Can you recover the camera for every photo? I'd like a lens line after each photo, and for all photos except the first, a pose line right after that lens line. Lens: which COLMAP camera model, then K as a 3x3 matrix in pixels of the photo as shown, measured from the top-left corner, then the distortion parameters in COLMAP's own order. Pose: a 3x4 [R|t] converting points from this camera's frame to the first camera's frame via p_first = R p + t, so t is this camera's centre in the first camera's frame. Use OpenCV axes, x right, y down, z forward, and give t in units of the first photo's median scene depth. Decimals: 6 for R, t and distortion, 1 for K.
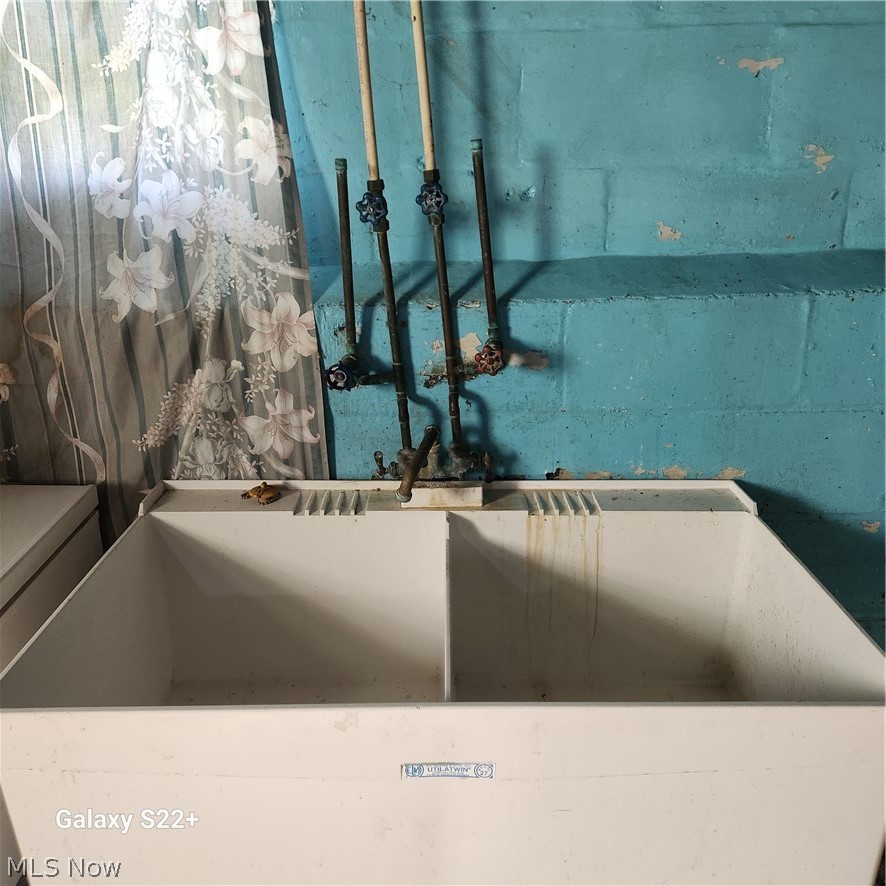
lens RADIAL K [[795.8, 0, 441.6], [0, 795.8, 439.1], [0, 0, 1]] dist [0.058888, -0.051938]
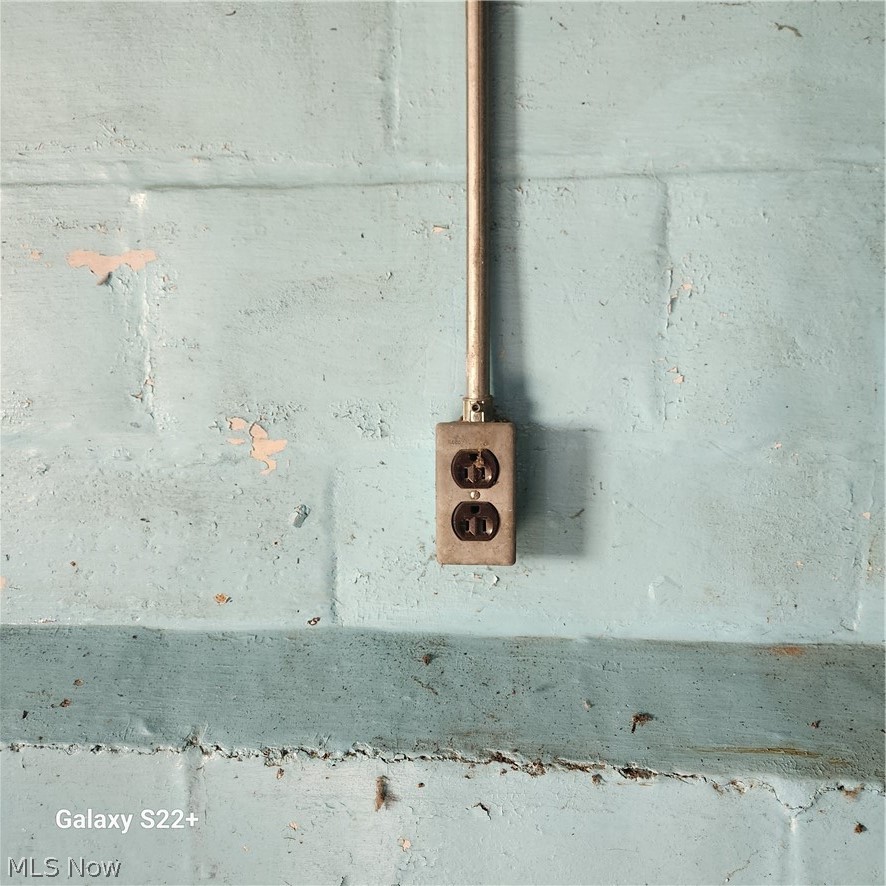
lens RADIAL K [[795.8, 0, 444.3], [0, 795.8, 447.3], [0, 0, 1]] dist [0.058888, -0.051938]
pose [[0.995778, 0.026810, -0.087791, 0.622999], [-0.044034, 0.978686, -0.200586, -0.257596], [0.080542, 0.203605, 0.975735, 0.548032]]
